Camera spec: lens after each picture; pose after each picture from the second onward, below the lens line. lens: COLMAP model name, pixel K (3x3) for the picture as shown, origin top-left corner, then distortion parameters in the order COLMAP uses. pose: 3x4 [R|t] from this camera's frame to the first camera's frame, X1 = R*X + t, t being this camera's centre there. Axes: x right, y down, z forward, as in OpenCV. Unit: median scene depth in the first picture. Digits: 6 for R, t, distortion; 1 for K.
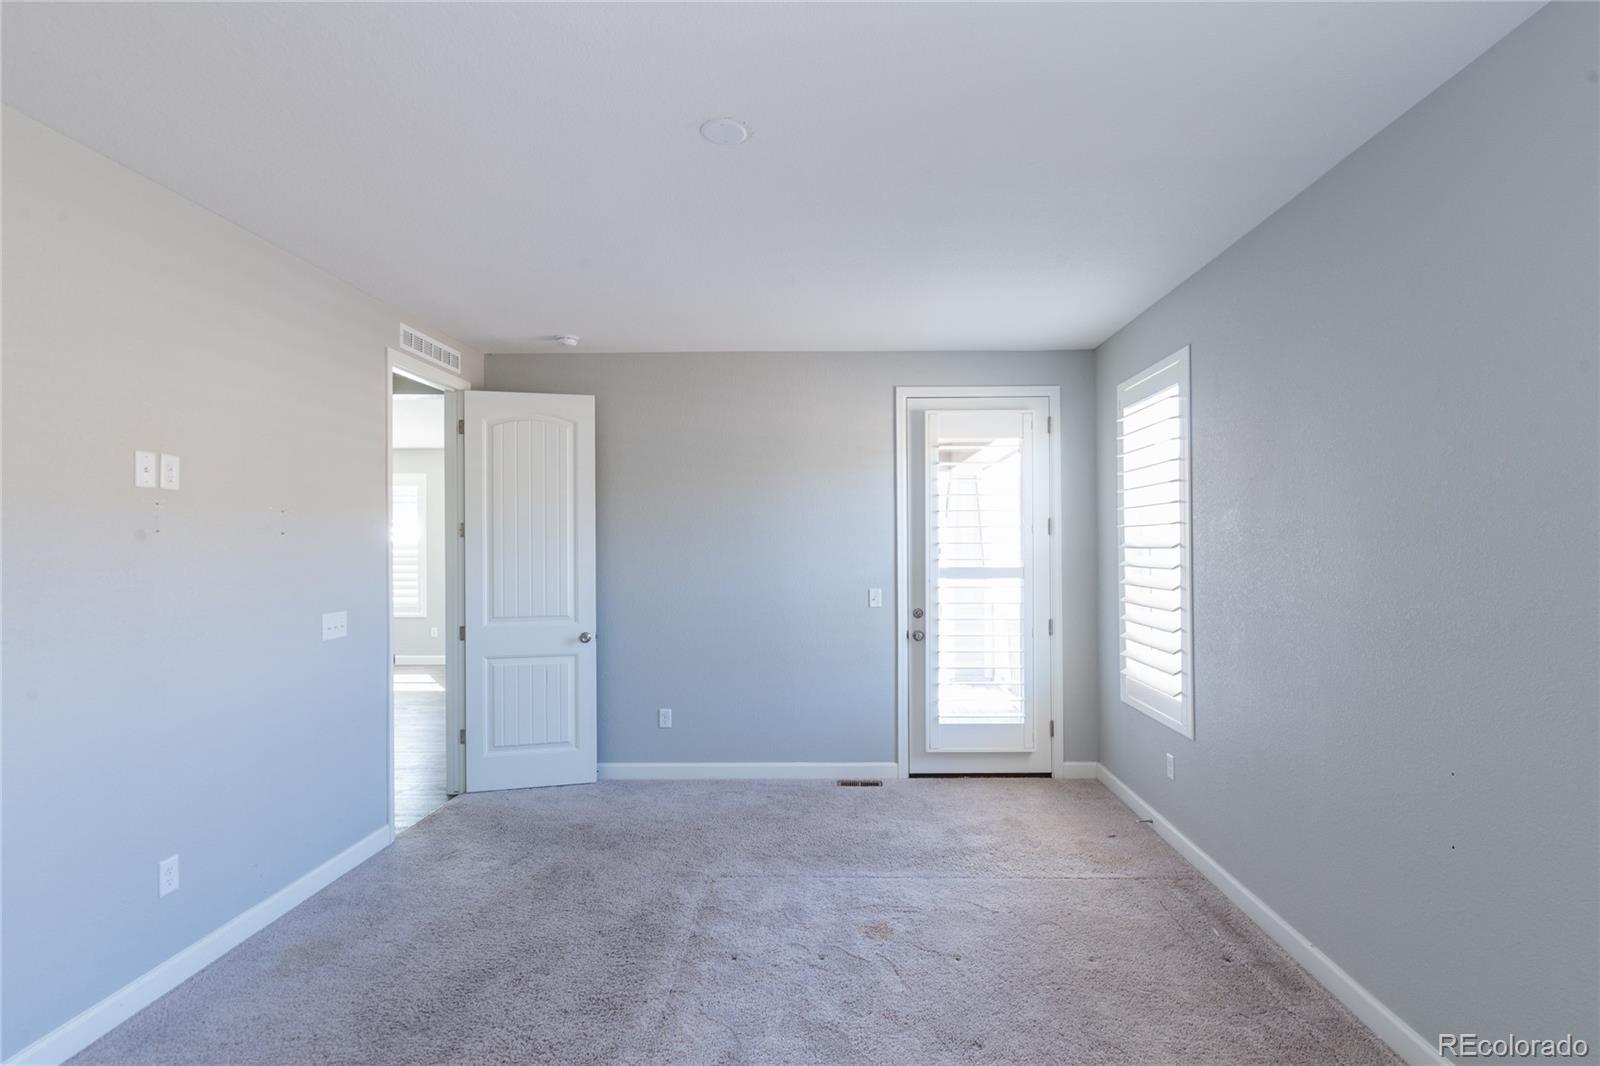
lens RADIAL K [[783.1, 0, 828.9], [0, 783.1, 537.8], [0, 0, 1]] dist [0.001279, 0.000093]
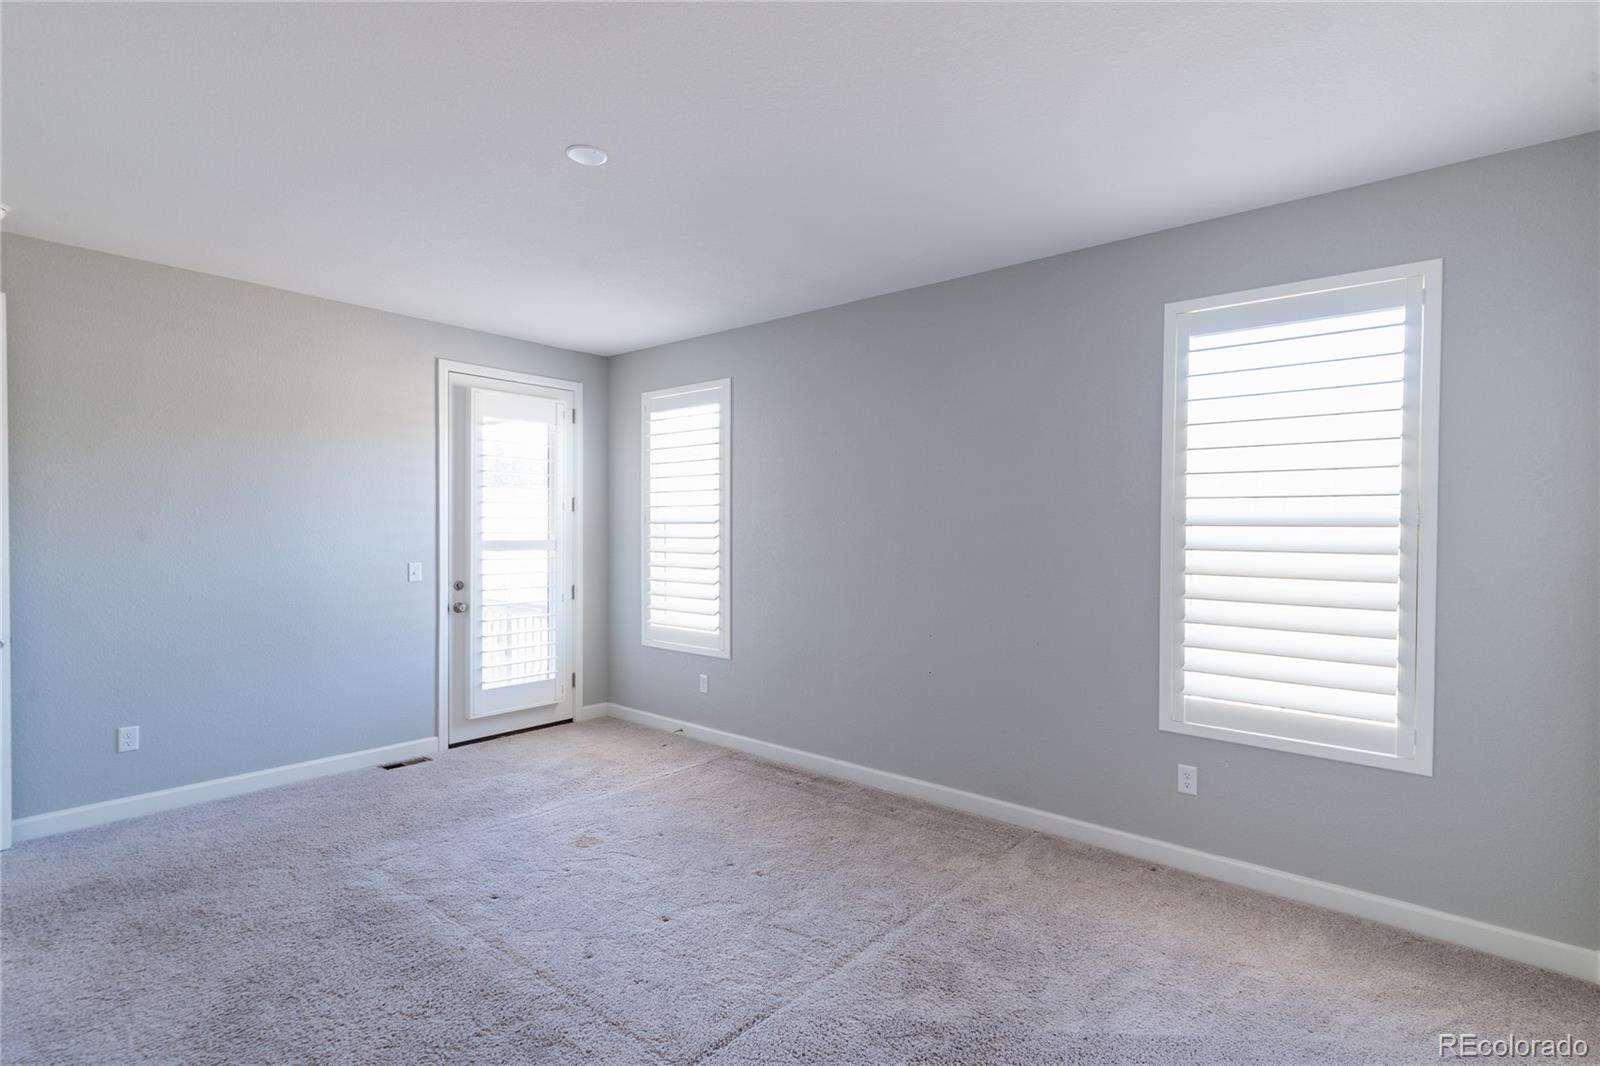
lens RADIAL K [[783.1, 0, 828.9], [0, 783.1, 537.8], [0, 0, 1]] dist [0.001279, 0.000093]
pose [[0.619356, 0.000224, 0.785110, -0.394901], [-0.014697, 0.999828, 0.011308, 0.015799], [-0.784972, -0.018543, 0.619253, -0.006424]]
